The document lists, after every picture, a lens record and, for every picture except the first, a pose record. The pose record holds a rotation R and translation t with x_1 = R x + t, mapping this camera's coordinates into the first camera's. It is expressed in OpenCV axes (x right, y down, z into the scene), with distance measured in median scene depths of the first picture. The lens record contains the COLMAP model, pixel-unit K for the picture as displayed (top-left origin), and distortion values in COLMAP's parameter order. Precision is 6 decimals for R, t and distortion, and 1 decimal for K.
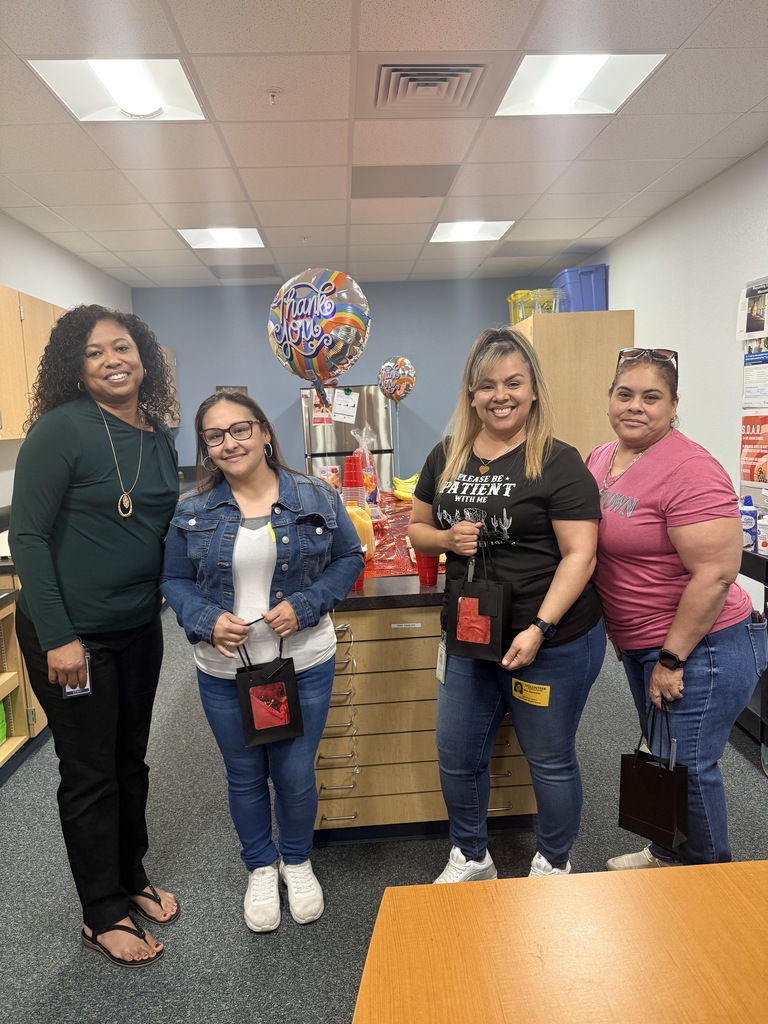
lens RADIAL K [[726.7, 0, 389.5], [0, 726.7, 521.4], [0, 0, 1]] dist [0.009536, -0.022261]
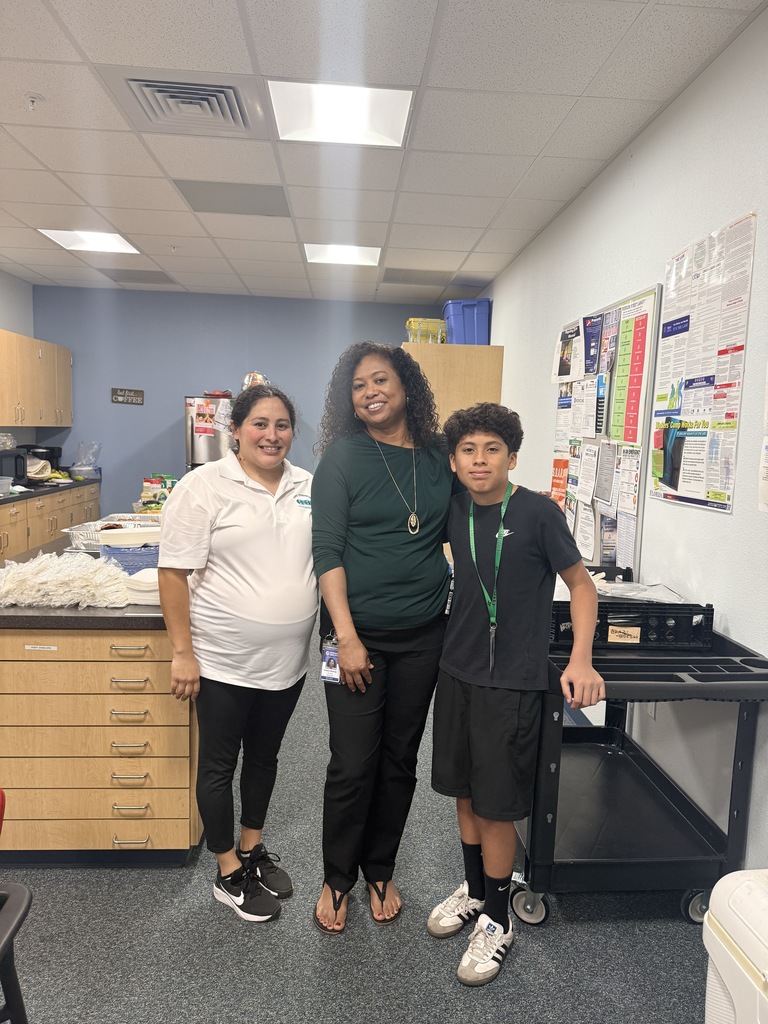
lens RADIAL K [[726.7, 0, 403.6], [0, 726.7, 519.6], [0, 0, 1]] dist [0.009536, -0.022261]
pose [[0.997070, 0.073827, 0.020016, 0.273559], [-0.073285, 0.996958, -0.026548, -0.020644], [-0.021915, 0.025004, 0.999447, 0.011198]]
